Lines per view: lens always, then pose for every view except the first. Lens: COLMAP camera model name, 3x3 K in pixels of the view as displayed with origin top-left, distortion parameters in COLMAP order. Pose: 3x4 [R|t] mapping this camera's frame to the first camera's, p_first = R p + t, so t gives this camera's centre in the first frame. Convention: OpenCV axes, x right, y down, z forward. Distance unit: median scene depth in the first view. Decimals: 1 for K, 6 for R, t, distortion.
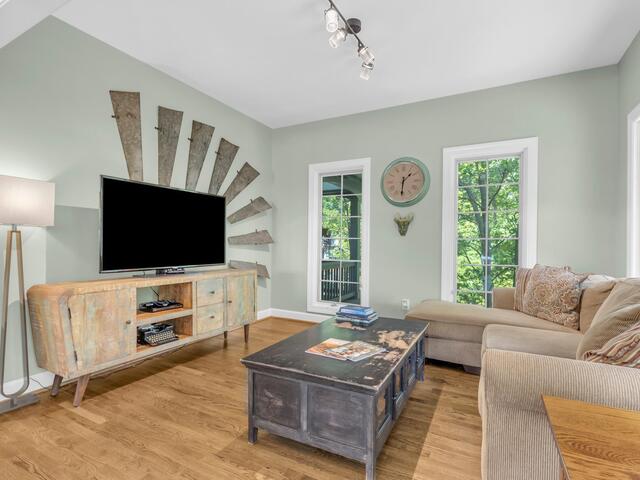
lens RADIAL K [[329.4, 0, 319.5], [0, 329.4, 242.1], [0, 0, 1]] dist [-0.019069, -0.000577]
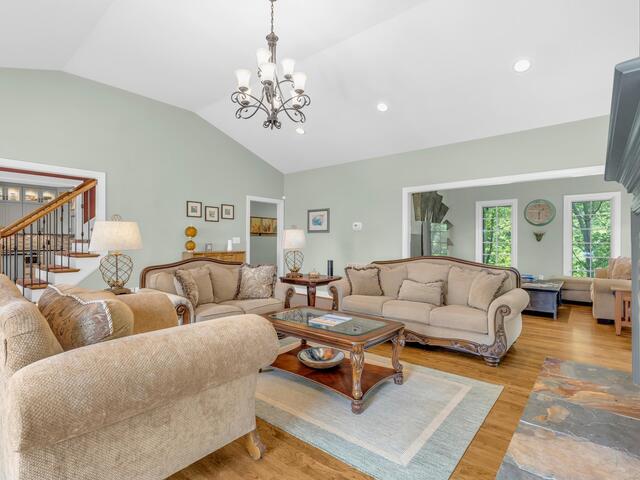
lens RADIAL K [[329.4, 0, 322.2], [0, 329.4, 239.9], [0, 0, 1]] dist [-0.019069, -0.000577]
pose [[0.979166, -0.015791, -0.202448, -0.550339], [0.015110, 0.999874, -0.004909, -0.038422], [0.202500, 0.001747, 0.979281, -1.008796]]
